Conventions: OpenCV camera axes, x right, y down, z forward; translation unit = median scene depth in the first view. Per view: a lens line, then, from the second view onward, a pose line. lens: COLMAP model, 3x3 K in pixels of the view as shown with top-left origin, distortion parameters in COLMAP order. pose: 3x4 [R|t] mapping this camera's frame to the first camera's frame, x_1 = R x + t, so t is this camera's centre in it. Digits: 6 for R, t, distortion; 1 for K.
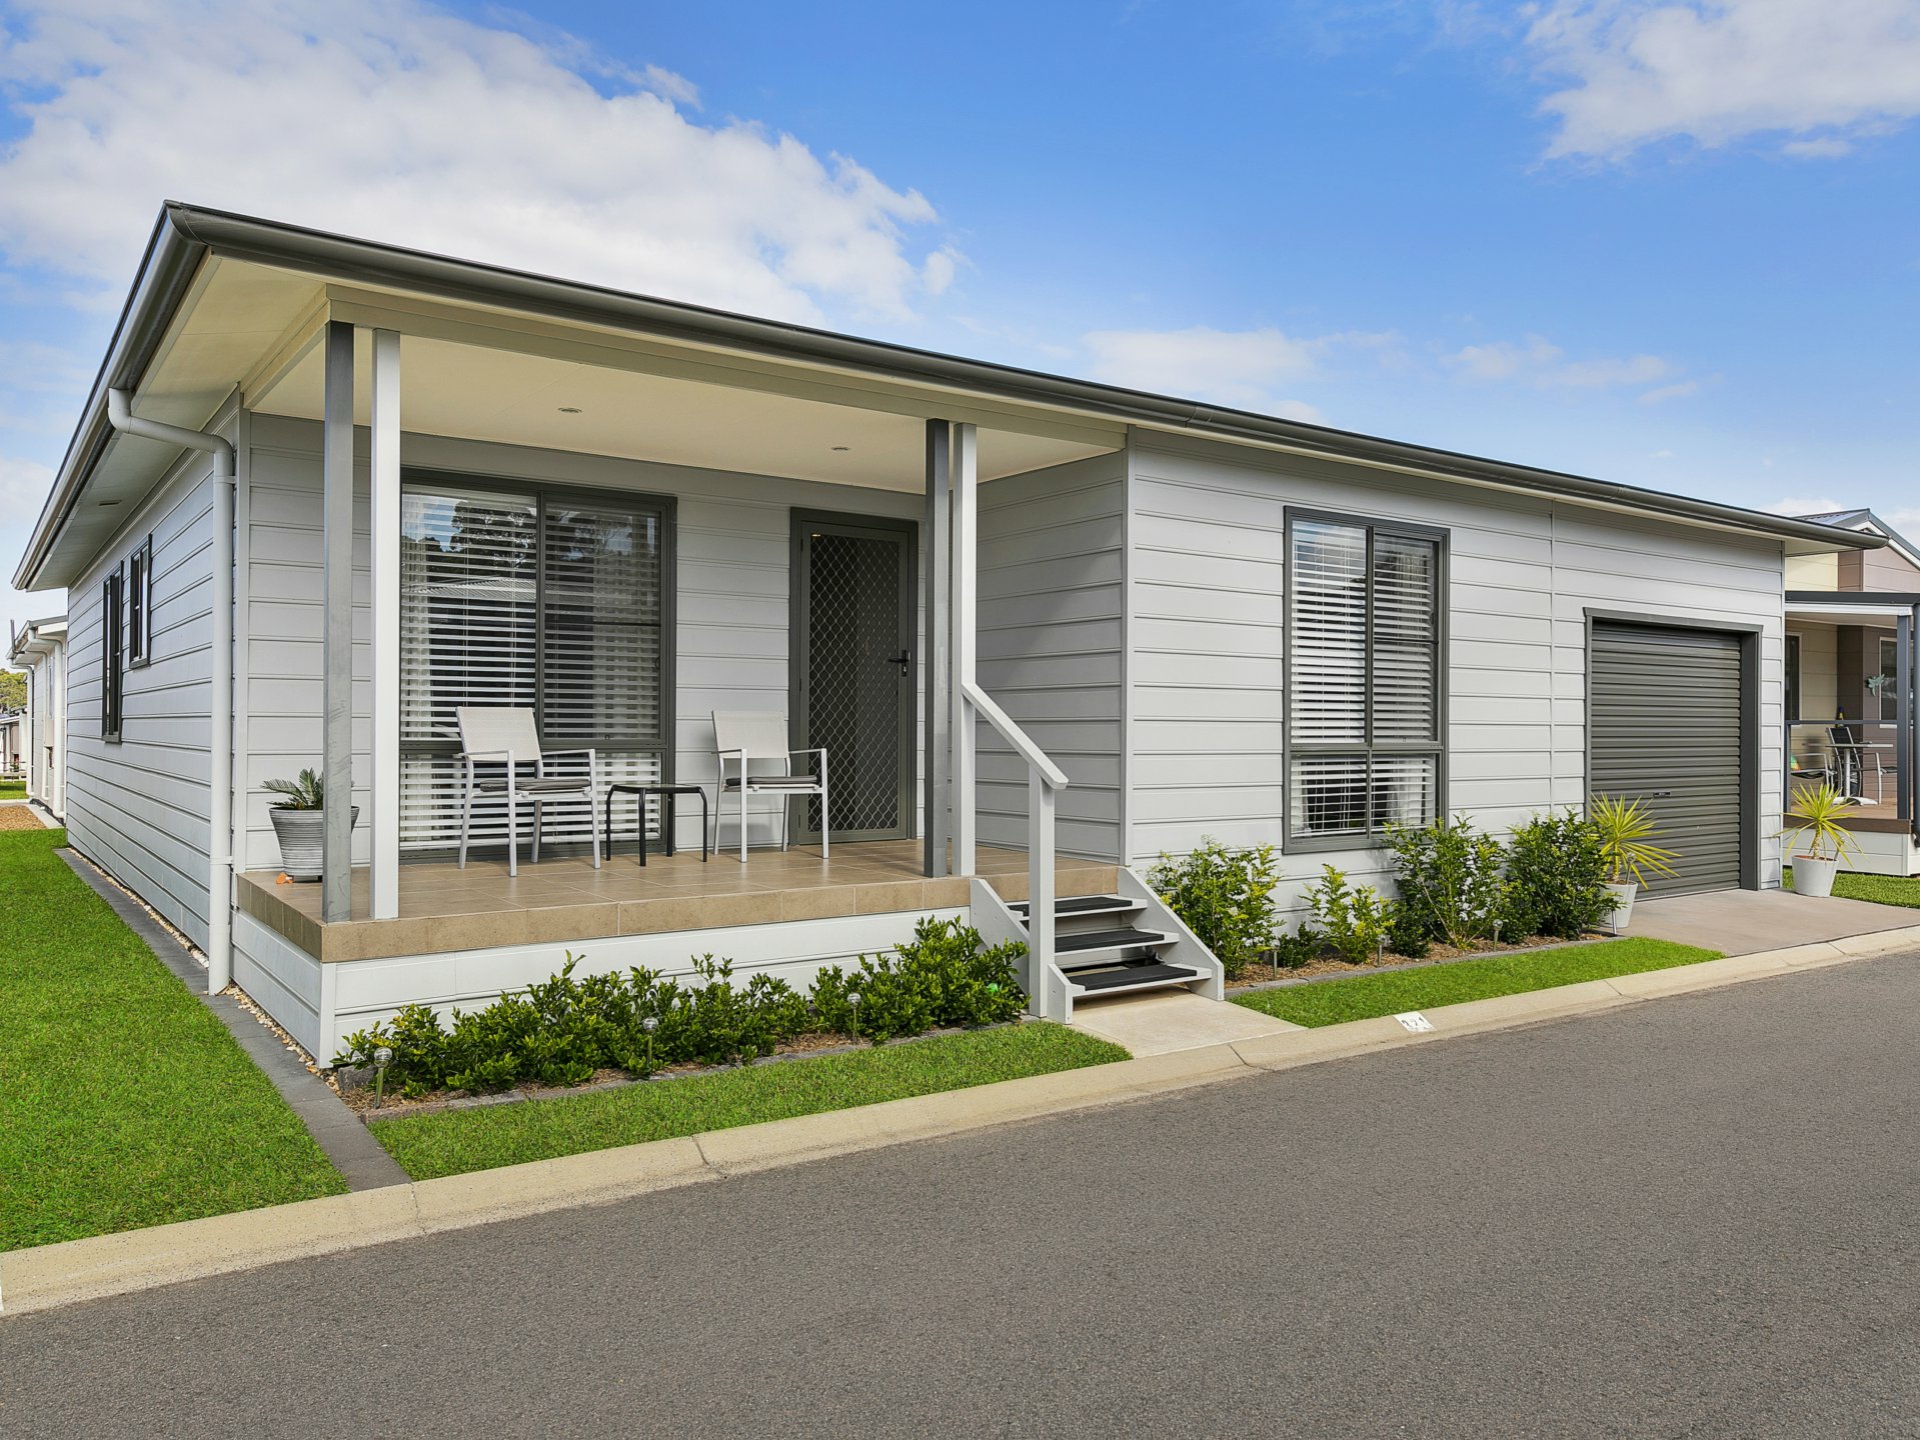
lens RADIAL K [[1287.8, 0, 960.0], [0, 1287.8, 720.0], [0, 0, 1]] dist [-0.000624, 0.000125]
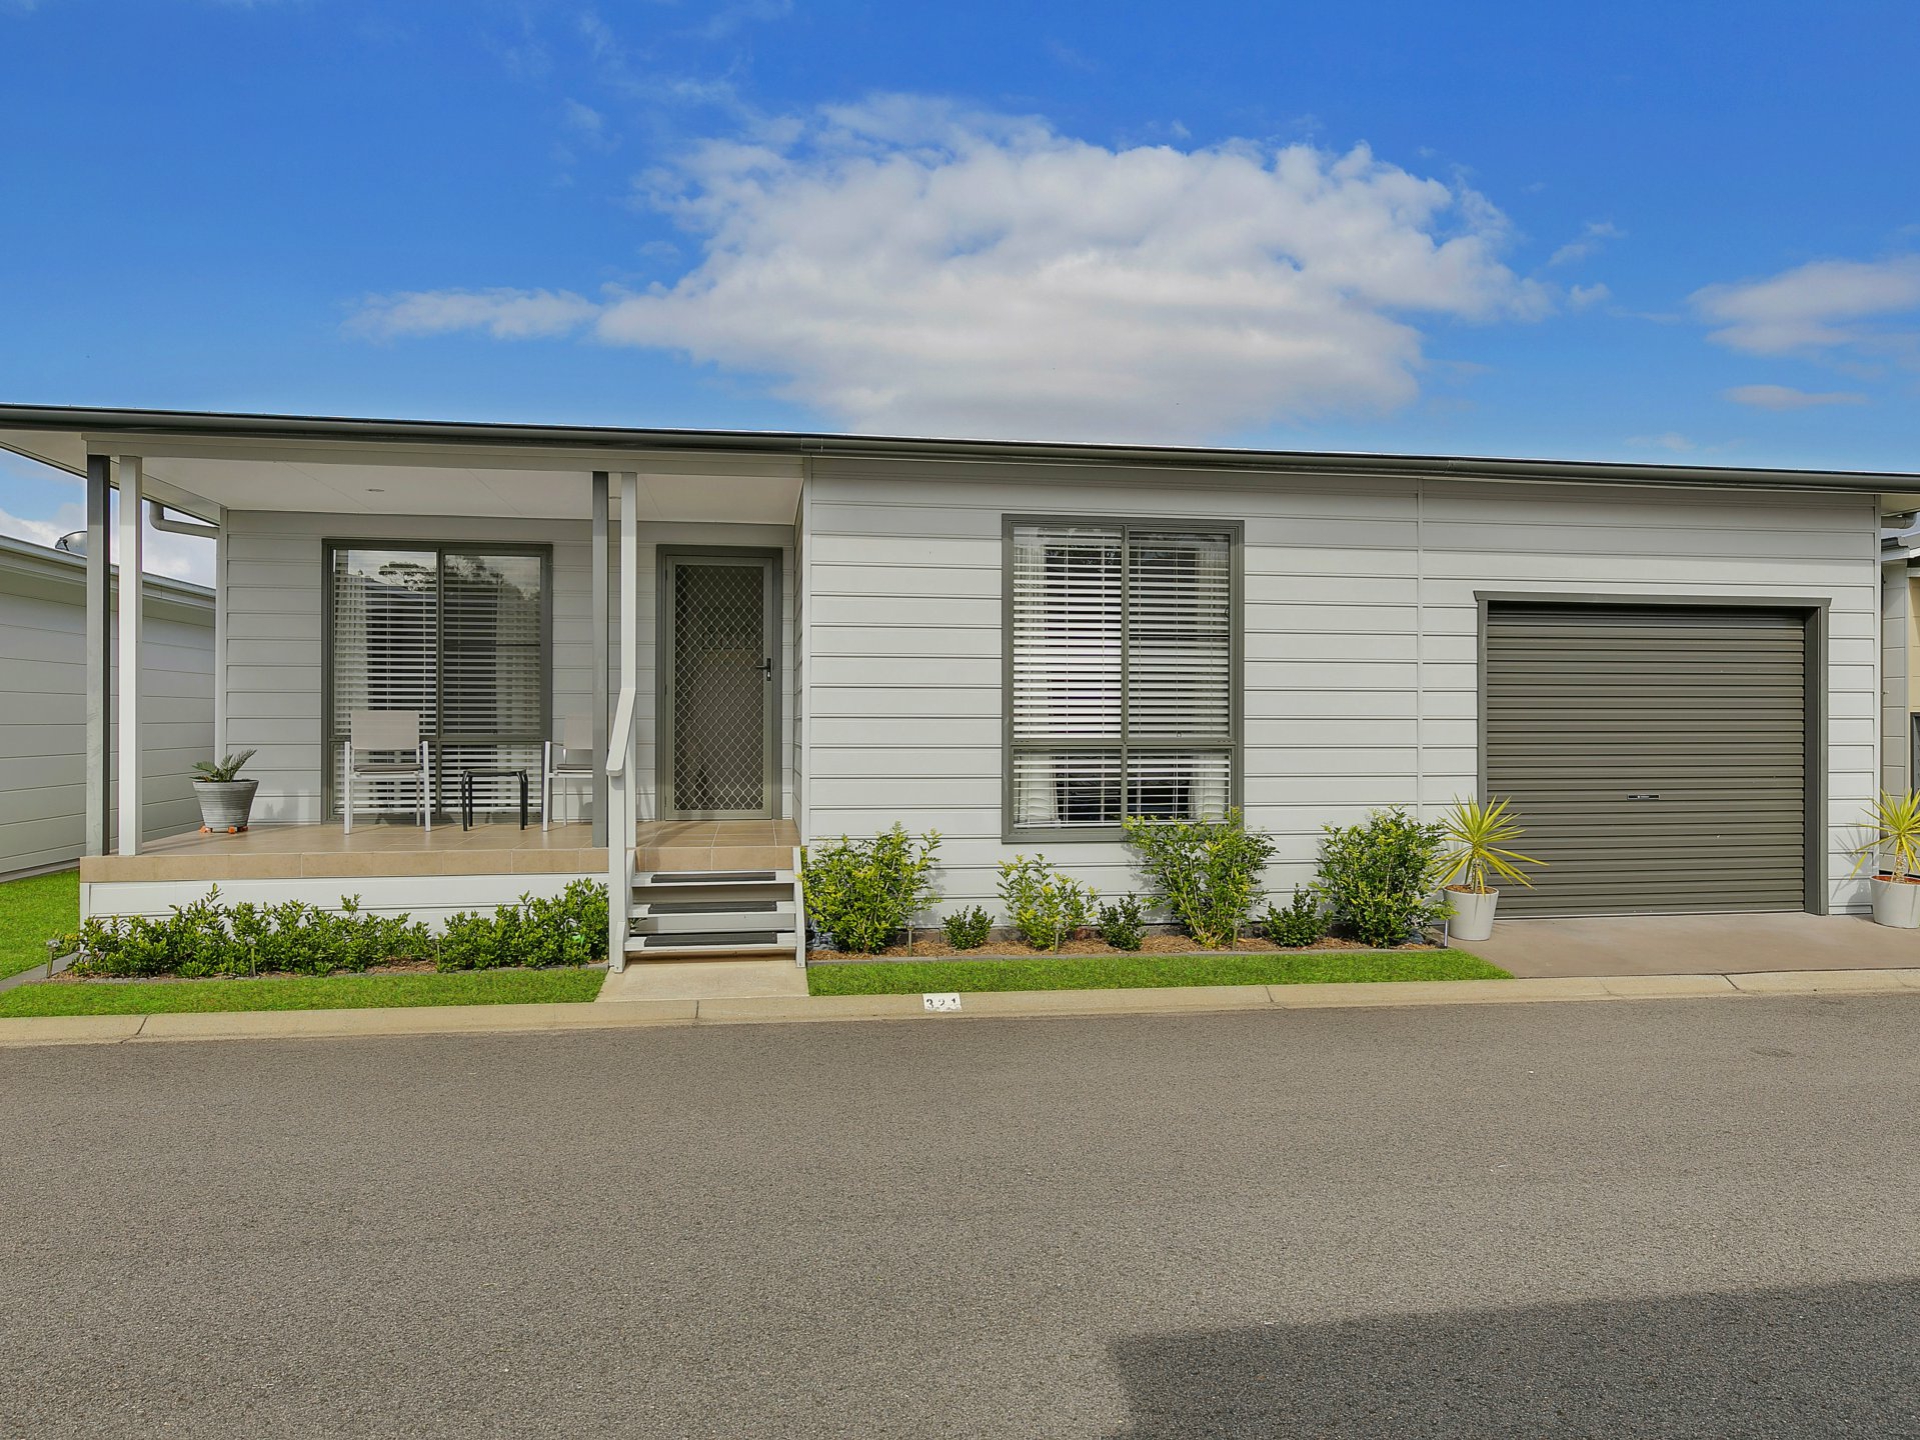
lens RADIAL K [[1179.6, 0, 960.0], [0, 1179.6, 720.0], [0, 0, 1]] dist [0.001818, 0.000773]
pose [[0.911499, -0.004758, -0.411275, 0.582595], [0.005796, 0.999982, 0.001277, 0.001693], [0.411262, -0.003548, 0.911510, 0.095490]]
